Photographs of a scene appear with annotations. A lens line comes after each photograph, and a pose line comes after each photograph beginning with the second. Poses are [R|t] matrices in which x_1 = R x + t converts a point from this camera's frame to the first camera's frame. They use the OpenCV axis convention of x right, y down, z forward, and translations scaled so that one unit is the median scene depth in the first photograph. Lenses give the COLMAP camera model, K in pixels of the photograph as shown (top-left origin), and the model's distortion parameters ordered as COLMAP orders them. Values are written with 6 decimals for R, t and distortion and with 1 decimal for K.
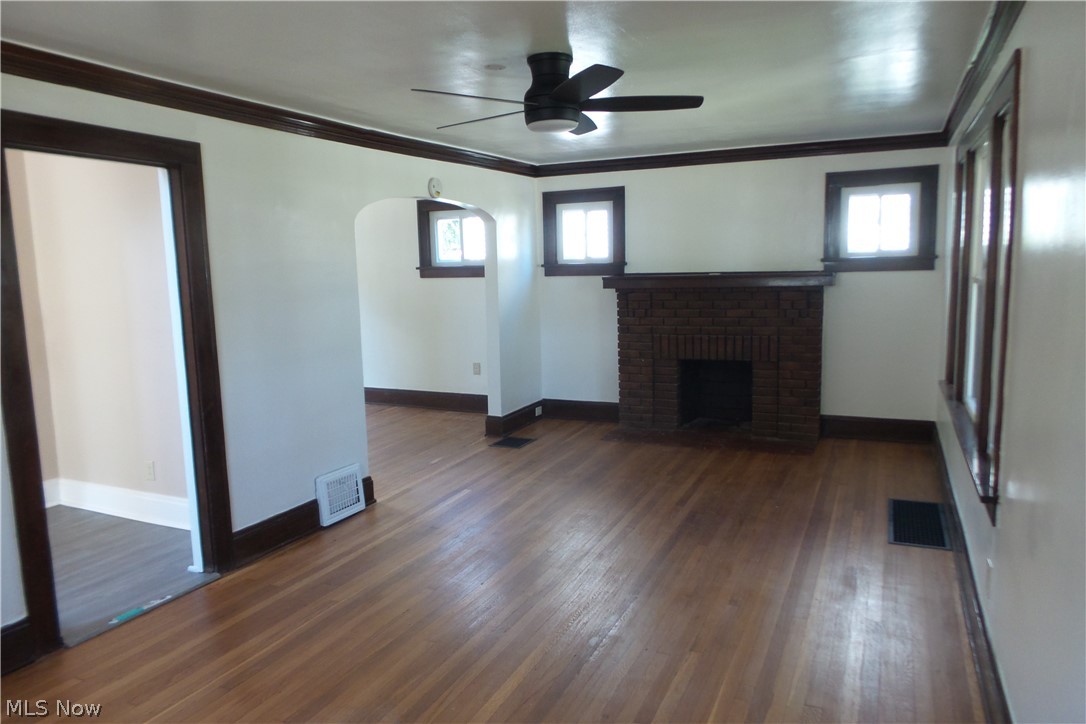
lens RADIAL K [[738.0, 0, 543.0], [0, 738.0, 366.5], [0, 0, 1]] dist [-0.002911, 0.001899]
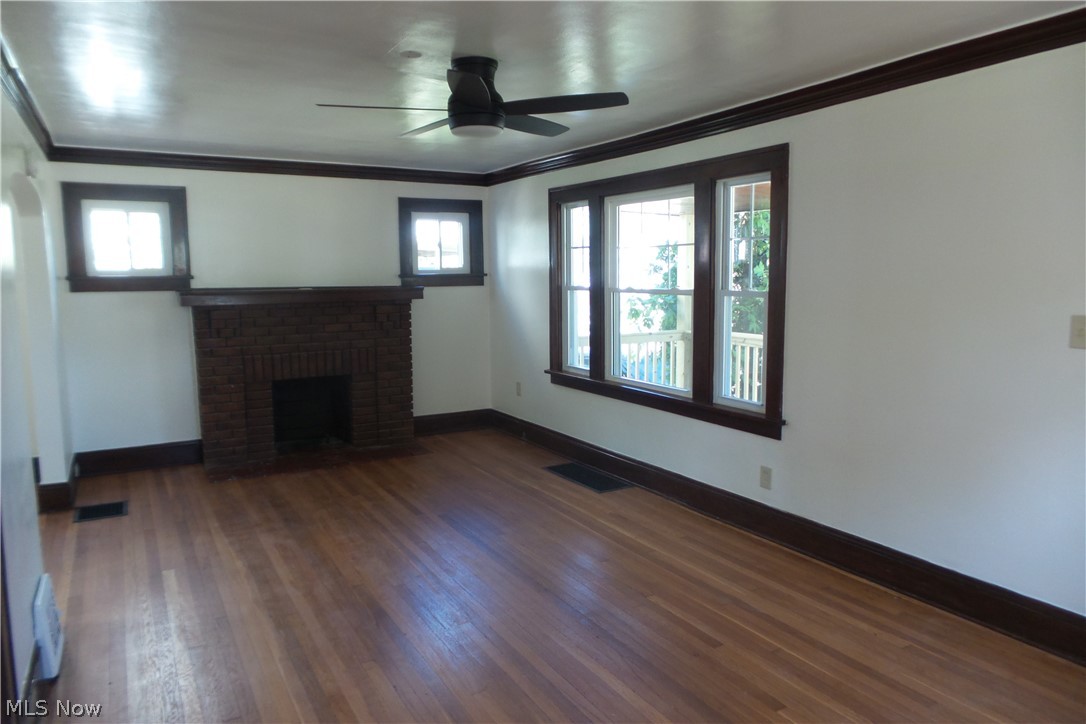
lens RADIAL K [[747.2, 0, 543.0], [0, 747.2, 362.0], [0, 0, 1]] dist [0.000655, 0.002844]
pose [[0.585559, -0.077835, 0.806884, -0.391443], [0.105579, 0.994224, 0.019287, -0.016232], [-0.803725, 0.073896, 0.590394, 0.180180]]
